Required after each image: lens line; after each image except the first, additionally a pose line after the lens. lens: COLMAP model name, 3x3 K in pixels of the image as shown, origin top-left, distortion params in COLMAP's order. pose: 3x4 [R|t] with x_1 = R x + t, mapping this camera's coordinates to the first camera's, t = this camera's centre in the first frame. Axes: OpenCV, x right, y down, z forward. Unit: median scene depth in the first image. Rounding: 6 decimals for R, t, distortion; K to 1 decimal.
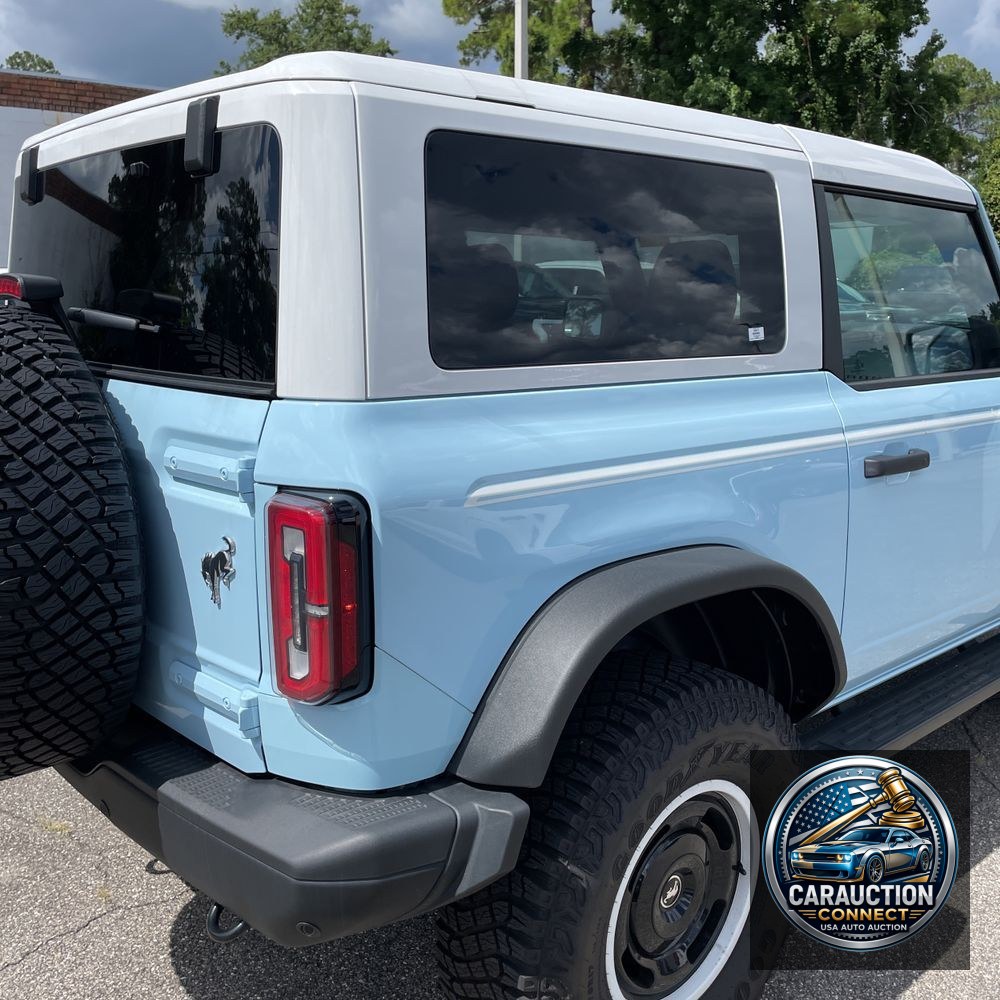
lens RADIAL K [[1008.8, 0, 497.0], [0, 1008.8, 509.3], [0, 0, 1]] dist [0.093943, -0.118637]
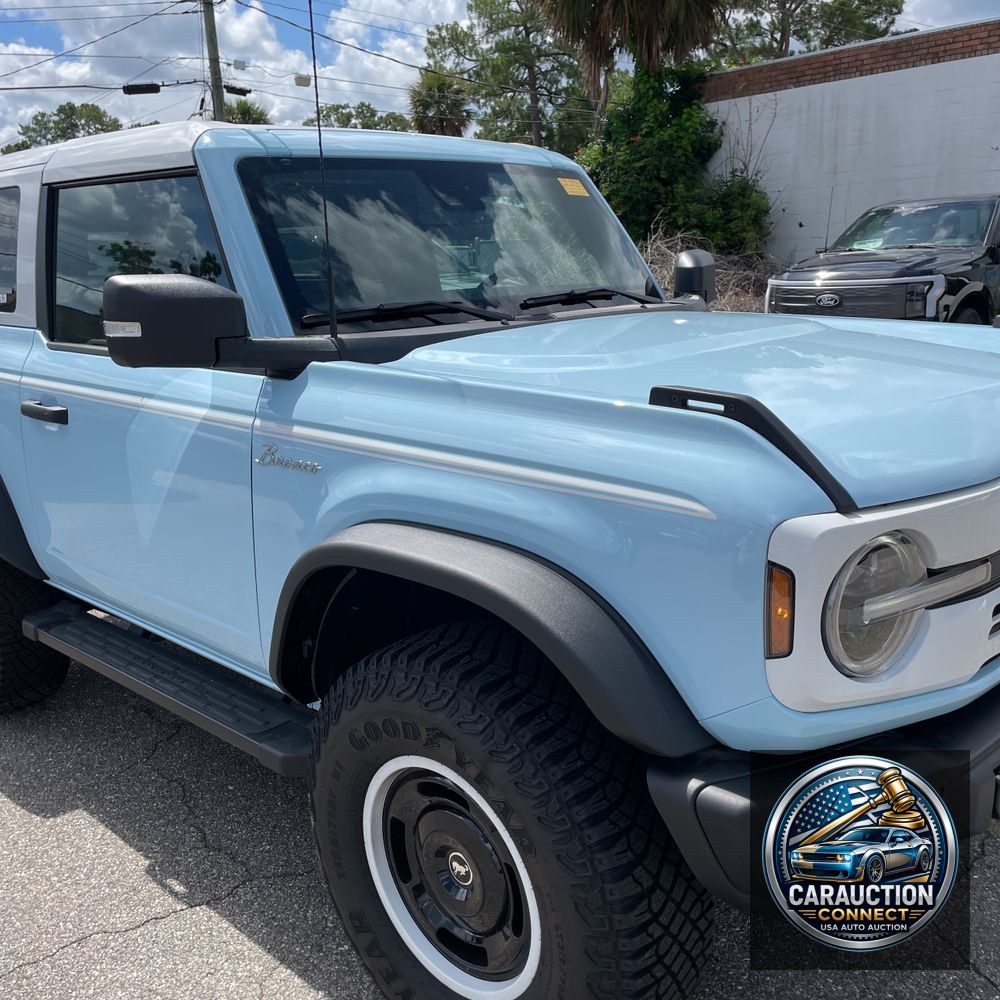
lens RADIAL K [[1008.8, 0, 497.0], [0, 1008.8, 509.3], [0, 0, 1]] dist [0.093943, -0.118637]
pose [[0.073690, 0.241624, -0.967568, 1.711822], [-0.174969, 0.958289, 0.225981, -0.317642], [0.981812, 0.152642, 0.112893, 1.476241]]
